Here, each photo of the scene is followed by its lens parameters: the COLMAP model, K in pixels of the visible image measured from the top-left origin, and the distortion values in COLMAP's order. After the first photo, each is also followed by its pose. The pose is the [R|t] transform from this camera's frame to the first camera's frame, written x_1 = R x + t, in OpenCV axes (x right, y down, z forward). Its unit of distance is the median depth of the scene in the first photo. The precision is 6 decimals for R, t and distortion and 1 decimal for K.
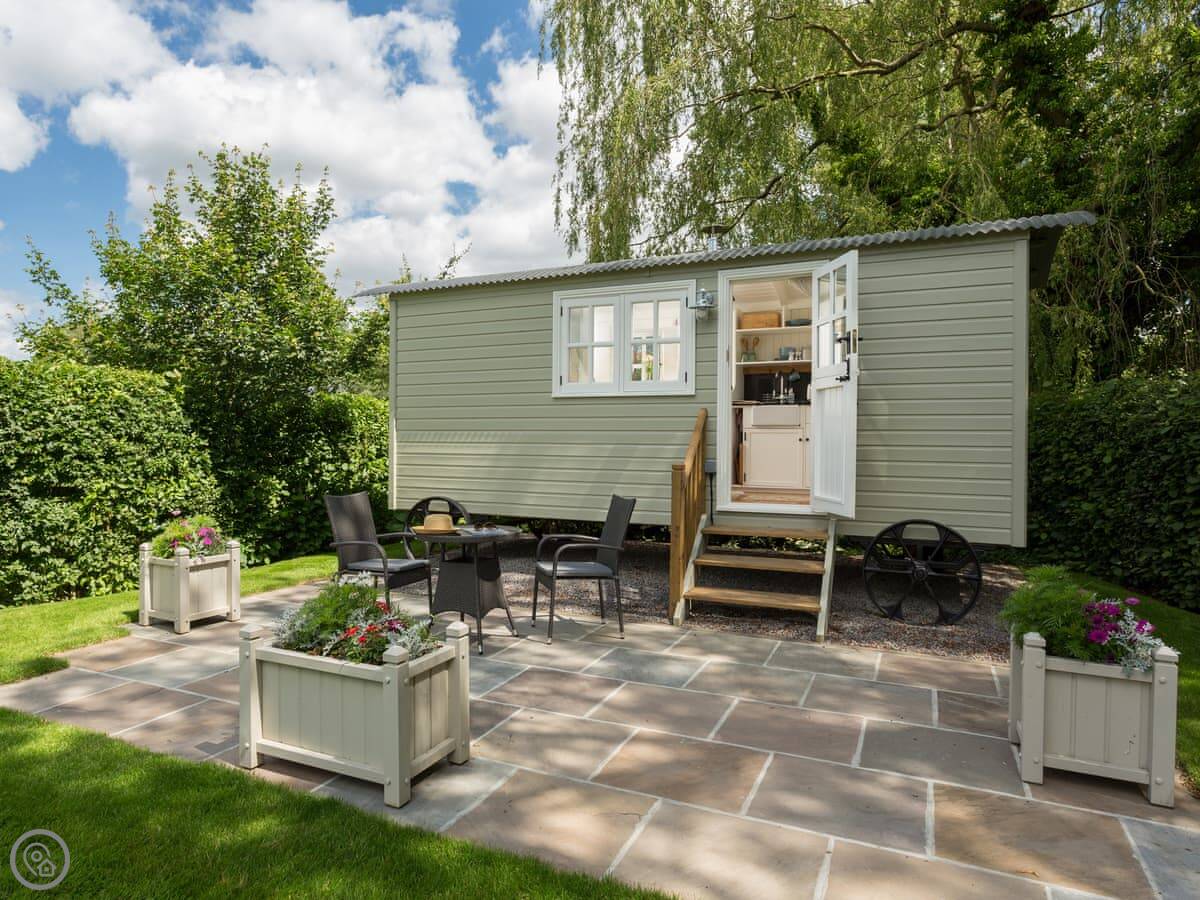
lens RADIAL K [[711.2, 0, 600.0], [0, 711.2, 450.0], [0, 0, 1]] dist [-0.000910, 0.000401]
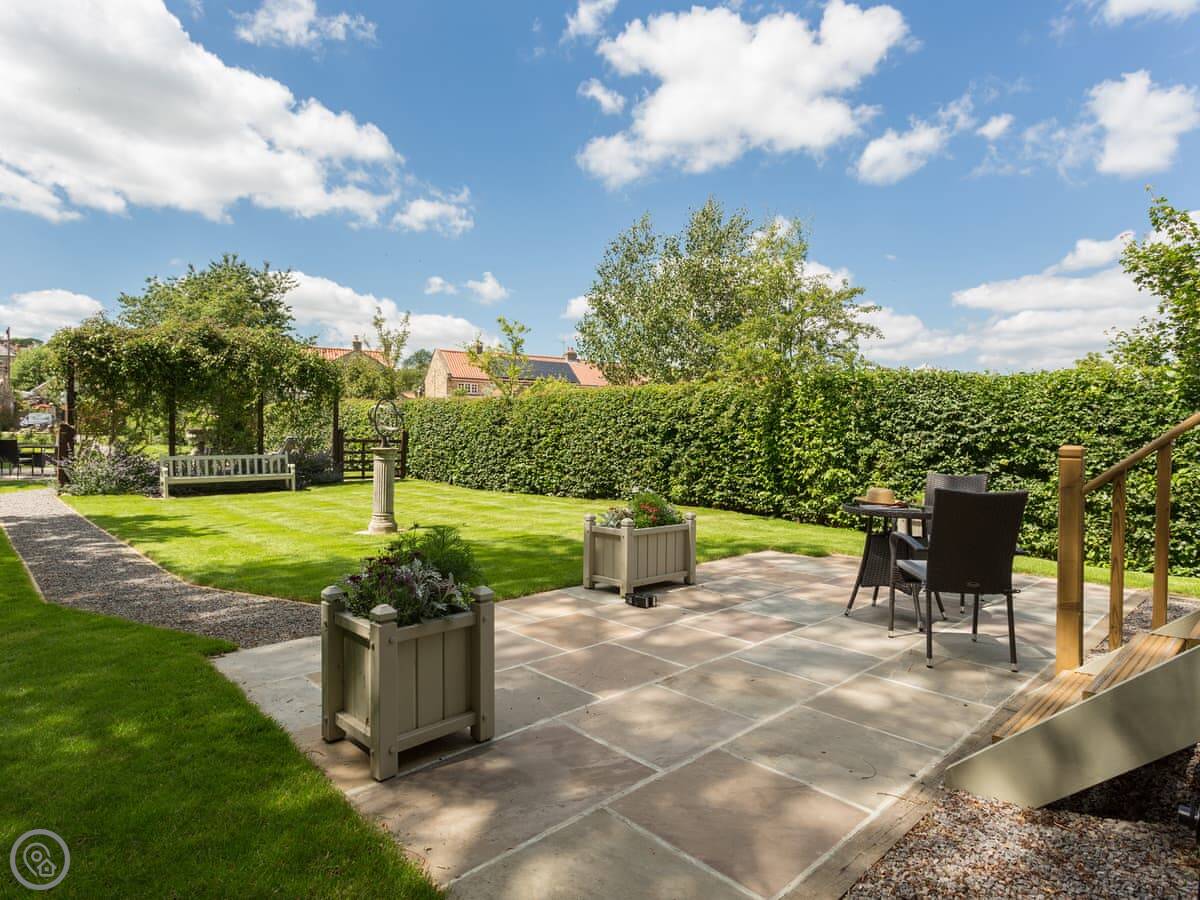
lens RADIAL K [[711.2, 0, 600.0], [0, 711.2, 450.0], [0, 0, 1]] dist [-0.000910, 0.000401]
pose [[-0.346183, 0.009098, -0.938123, 0.760050], [-0.024694, 0.999518, 0.018806, 0.014221], [0.937842, 0.029676, -0.345792, 0.758516]]
